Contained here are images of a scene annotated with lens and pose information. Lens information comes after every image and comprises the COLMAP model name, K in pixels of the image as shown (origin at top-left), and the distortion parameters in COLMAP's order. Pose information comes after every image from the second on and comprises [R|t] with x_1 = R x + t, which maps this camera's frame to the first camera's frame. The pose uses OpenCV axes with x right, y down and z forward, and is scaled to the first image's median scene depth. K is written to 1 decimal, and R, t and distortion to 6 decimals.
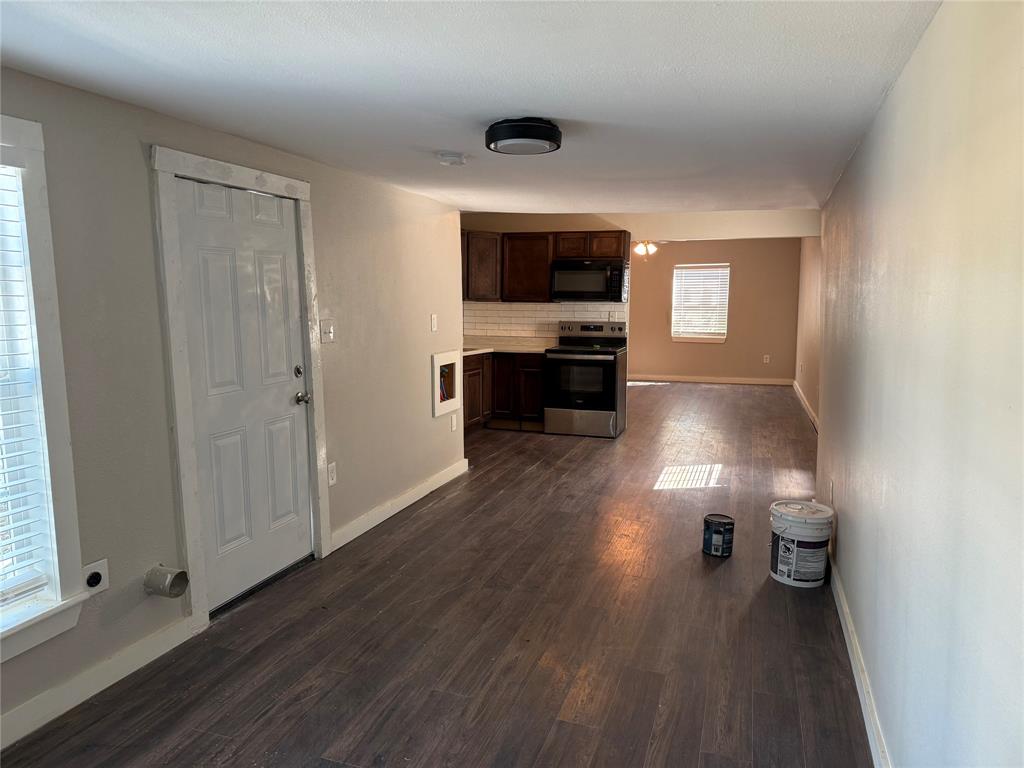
lens RADIAL K [[705.0, 0, 508.4], [0, 705.0, 379.8], [0, 0, 1]] dist [0.161212, -0.232194]
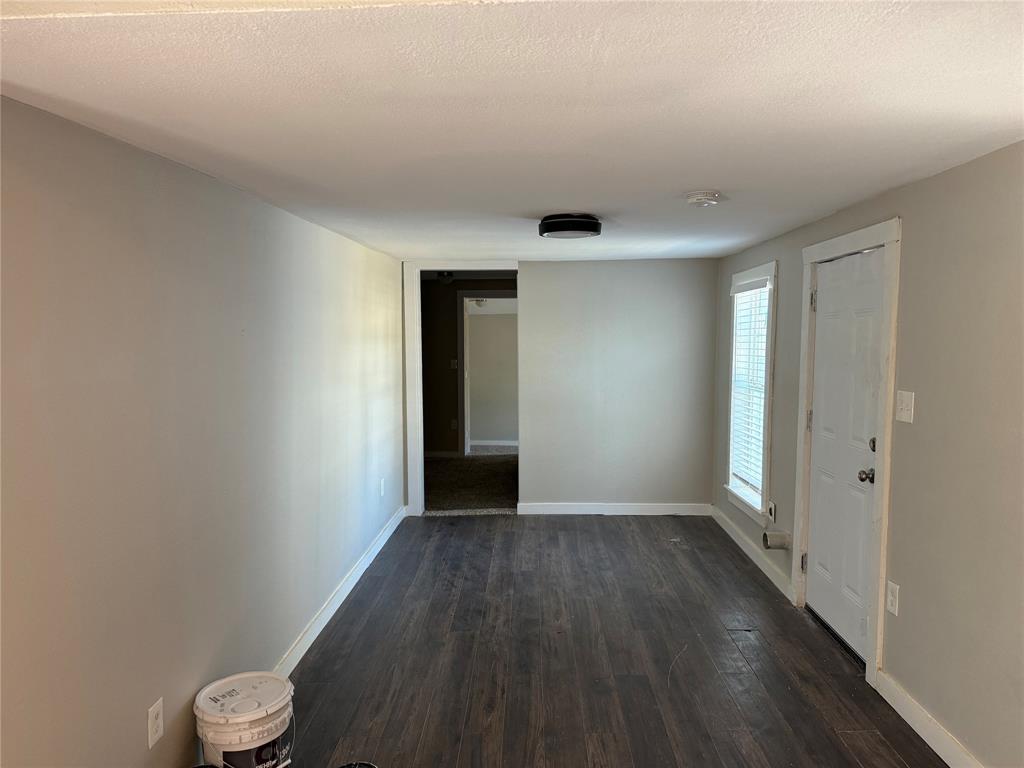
lens RADIAL K [[709.4, 0, 510.9], [0, 709.4, 398.4], [0, 0, 1]] dist [-0.010778, -0.003934]
pose [[-0.954072, 0.024041, -0.298613, 0.372177], [-0.039840, 0.977739, 0.206006, -0.222584], [0.296918, 0.208442, -0.931875, 1.644457]]
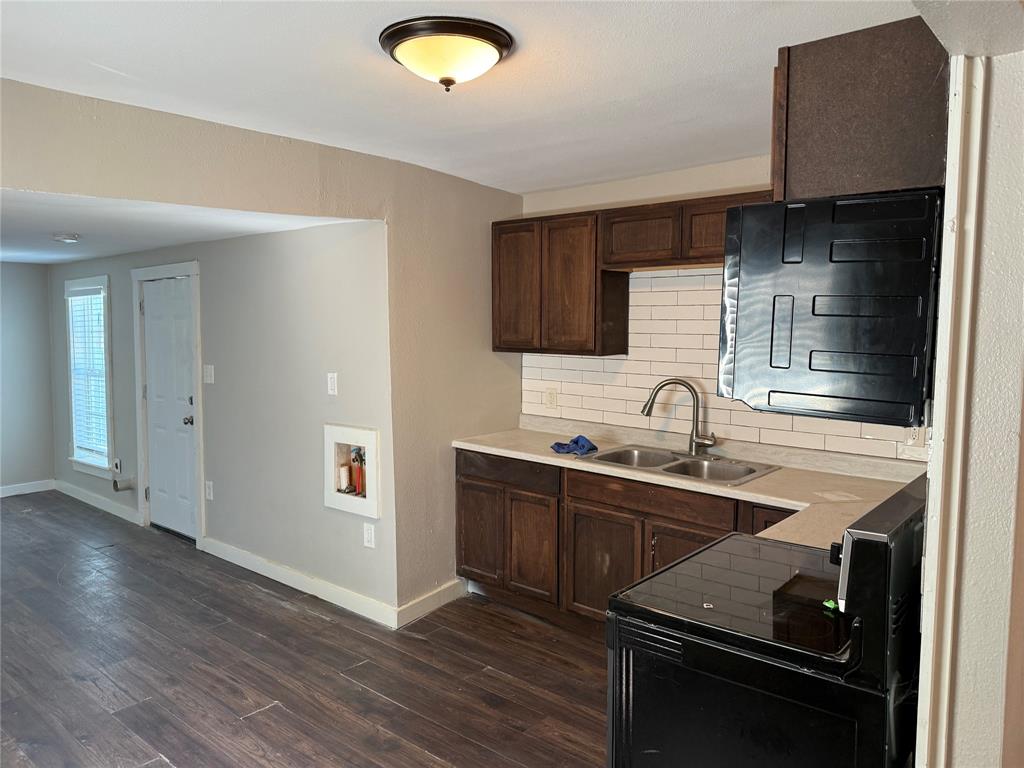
lens RADIAL K [[705.0, 0, 508.4], [0, 705.0, 379.8], [0, 0, 1]] dist [0.161212, -0.232194]
pose [[-0.361219, 0.052304, -0.931013, 0.773750], [-0.123336, 0.986974, 0.103300, -0.268123], [0.924288, 0.152141, -0.350063, 2.037352]]
